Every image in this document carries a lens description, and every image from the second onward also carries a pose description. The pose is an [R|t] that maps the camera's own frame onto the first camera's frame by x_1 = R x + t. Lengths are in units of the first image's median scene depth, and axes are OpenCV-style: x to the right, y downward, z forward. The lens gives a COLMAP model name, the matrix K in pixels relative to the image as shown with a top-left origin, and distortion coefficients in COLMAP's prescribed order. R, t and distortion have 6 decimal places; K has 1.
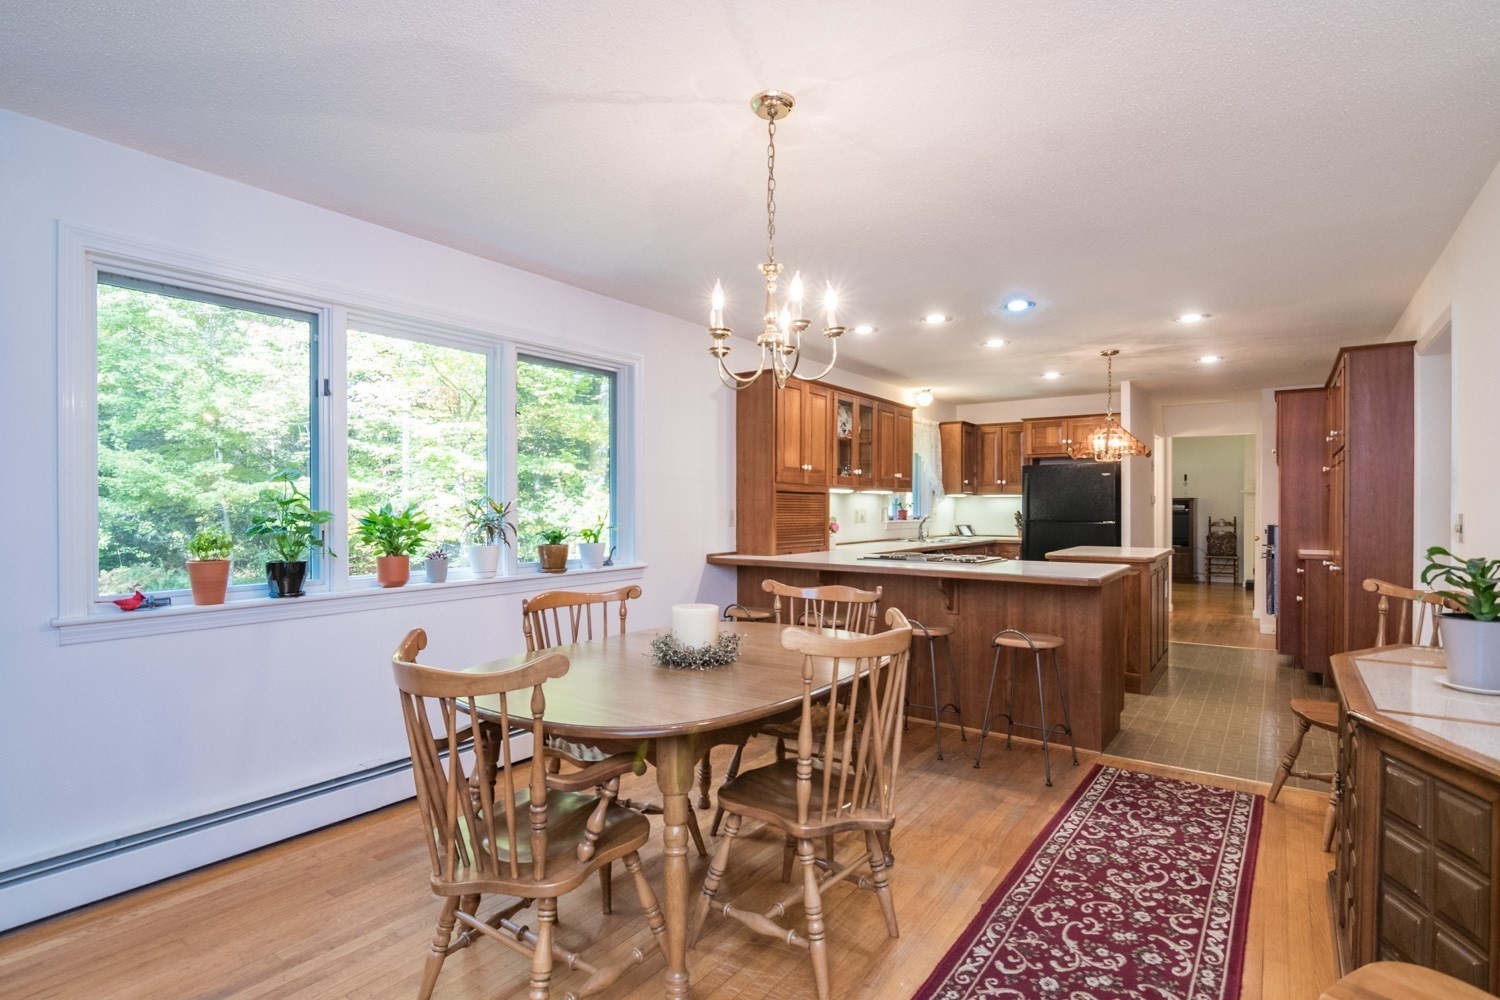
lens RADIAL K [[731.3, 0, 738.9], [0, 731.3, 508.1], [0, 0, 1]] dist [-0.014838, -0.000022]
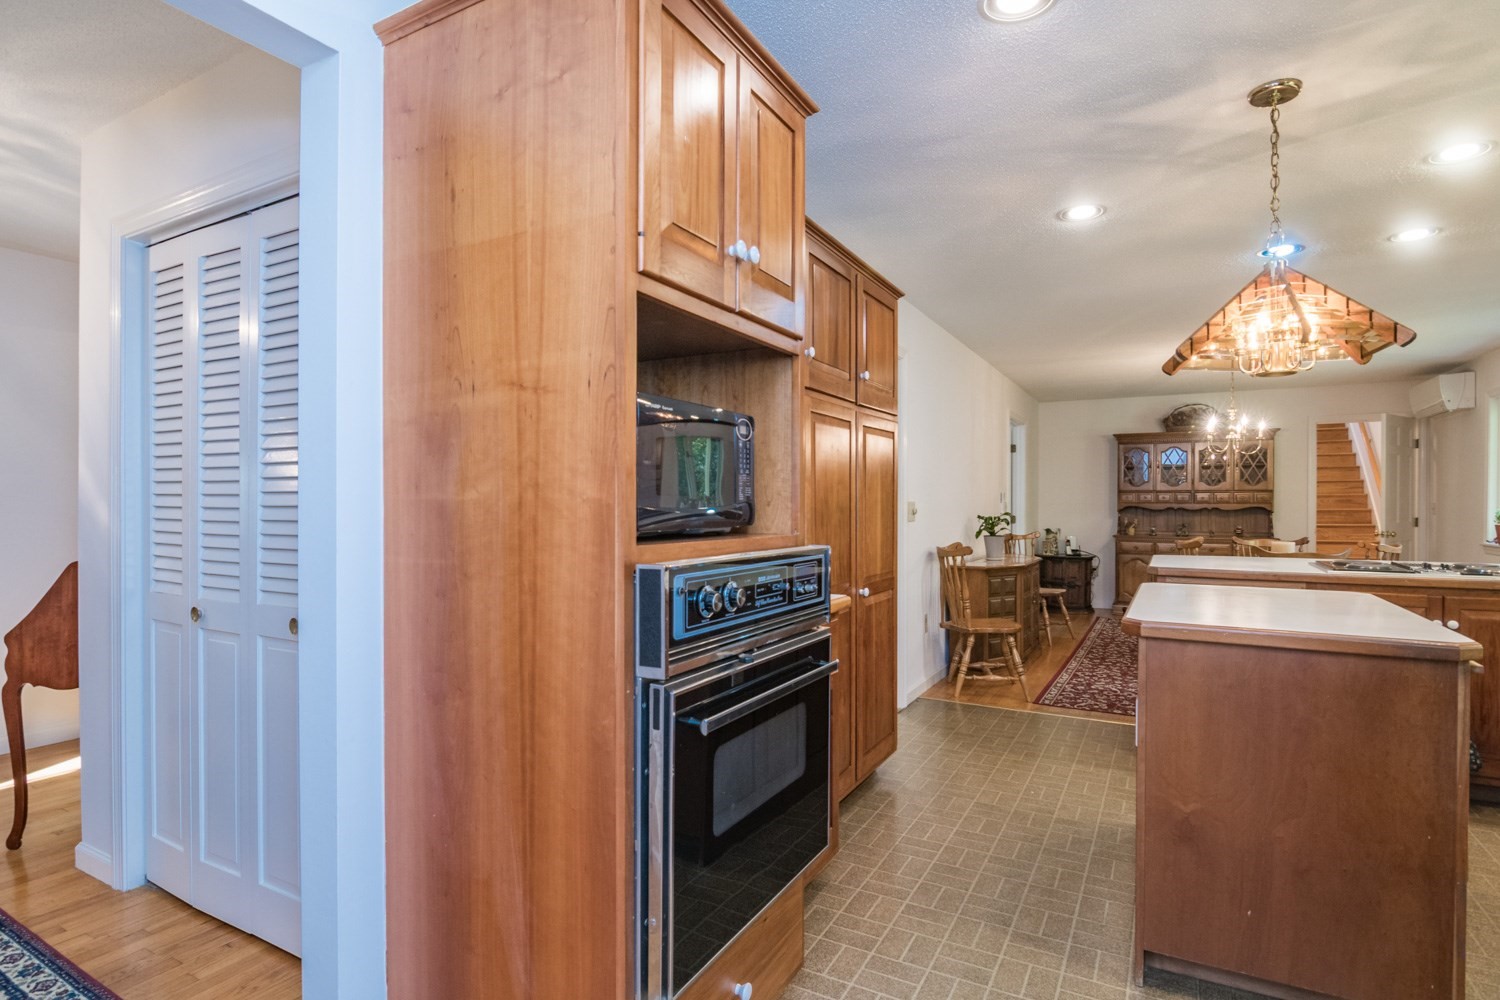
lens RADIAL K [[783.6, 0, 747.6], [0, 783.6, 507.7], [0, 0, 1]] dist [-0.002561, -0.000774]
pose [[-0.989939, -0.005004, -0.141409, 0.832282], [-0.006164, 0.999951, 0.007772, 0.006581], [0.141364, 0.008565, -0.989921, 1.352786]]
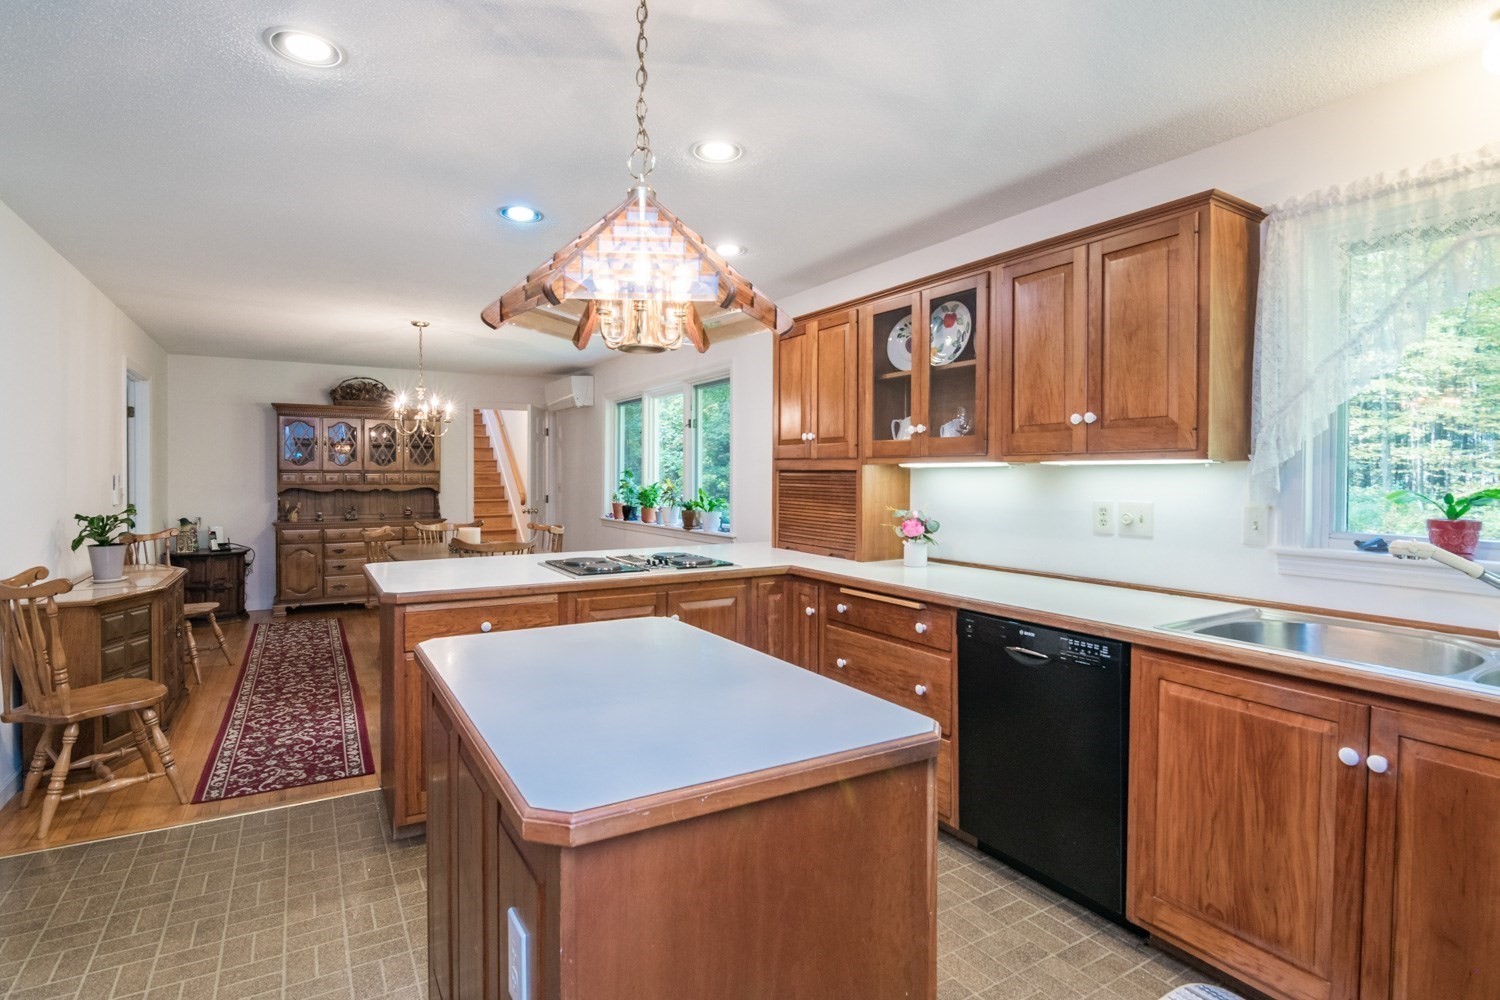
lens RADIAL K [[749.6, 0, 746.9], [0, 749.6, 482.0], [0, 0, 1]] dist [-0.021059, 0.000433]
pose [[-0.380465, 0.004782, -0.924783, 0.742362], [-0.007248, 0.999941, 0.008152, -0.015109], [0.924767, 0.009804, -0.380408, 1.126613]]
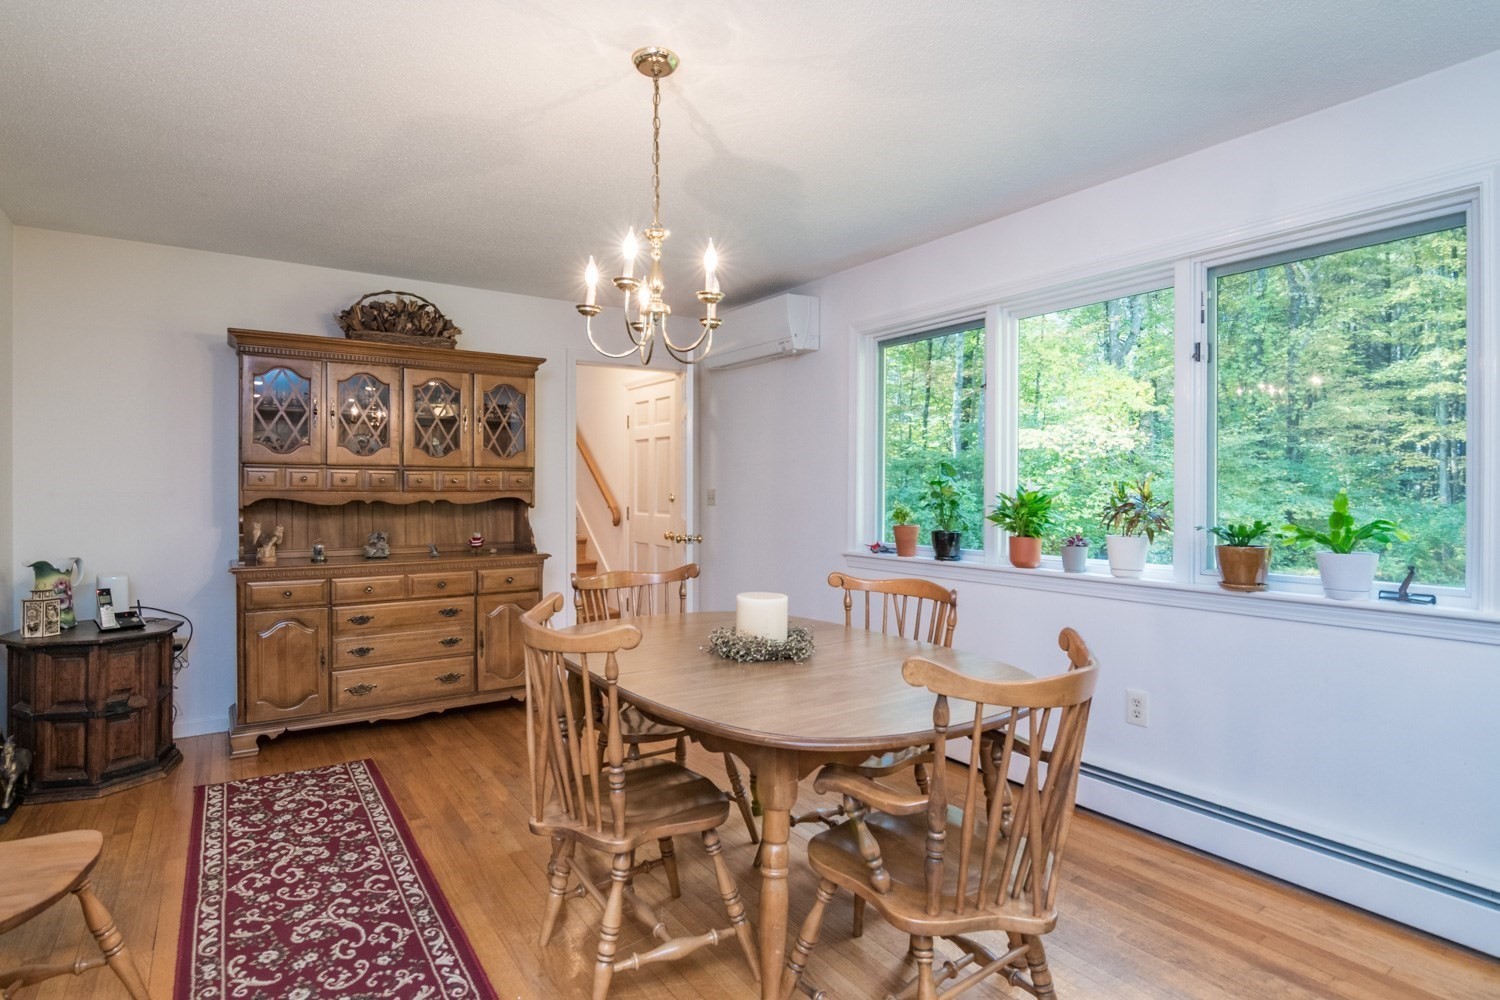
lens RADIAL K [[789.2, 0, 747.3], [0, 789.2, 493.5], [0, 0, 1]] dist [-0.017339, -0.000749]
pose [[-0.337613, 0.002825, -0.941281, 0.372923], [-0.005565, 0.999972, 0.004997, 0.000688], [0.941269, 0.006925, -0.337588, 0.560916]]
